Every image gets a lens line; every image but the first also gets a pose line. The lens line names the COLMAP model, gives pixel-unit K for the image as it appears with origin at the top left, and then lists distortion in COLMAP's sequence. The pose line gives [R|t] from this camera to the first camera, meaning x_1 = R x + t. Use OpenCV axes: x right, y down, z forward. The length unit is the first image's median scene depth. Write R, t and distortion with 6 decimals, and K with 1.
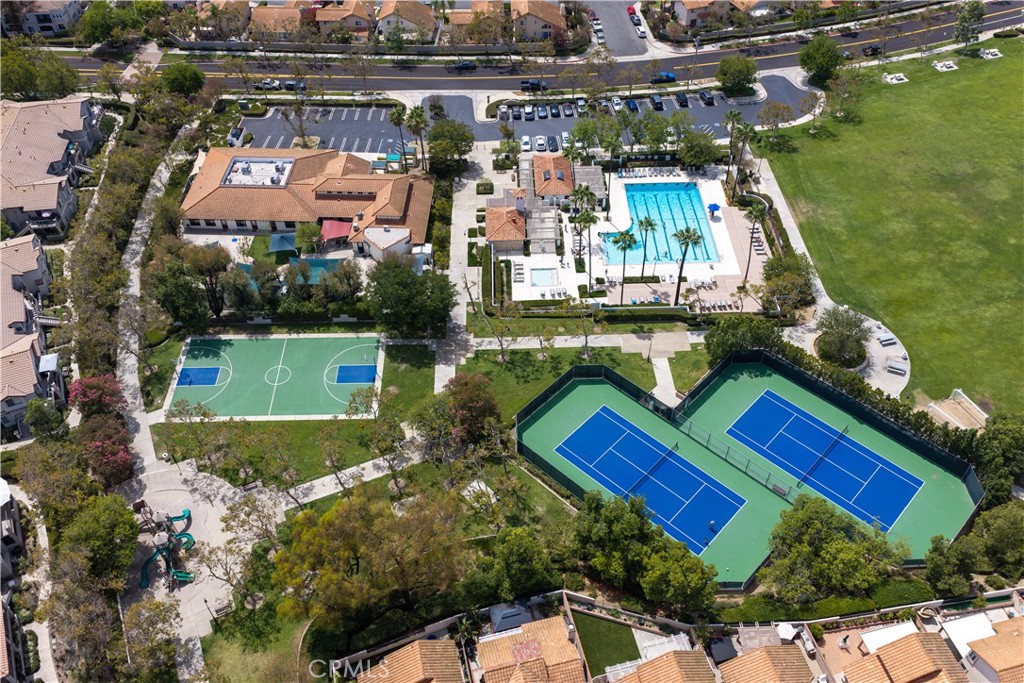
lens RADIAL K [[857.6, 0, 512.0], [0, 857.6, 341.5], [0, 0, 1]] dist [0.003836, -0.005020]
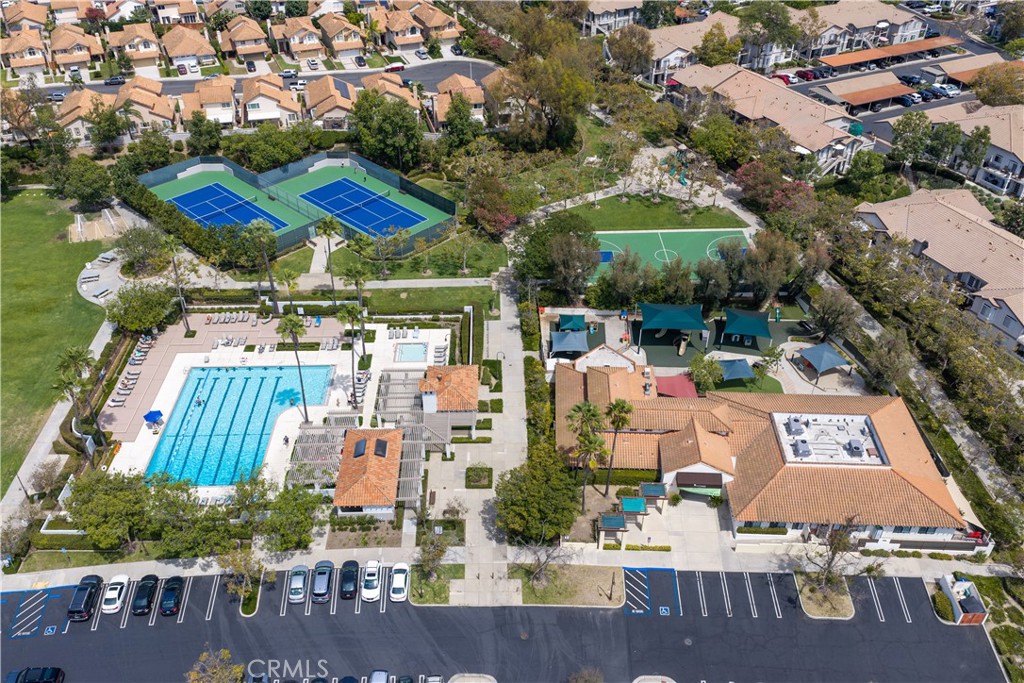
lens RADIAL K [[857.6, 0, 512.0], [0, 857.6, 341.5], [0, 0, 1]] dist [0.003836, -0.005020]
pose [[-0.999968, -0.005555, -0.005822, -0.057983], [-0.006407, 0.111957, 0.993692, -0.926221], [-0.004868, 0.993698, -0.111989, 1.086736]]
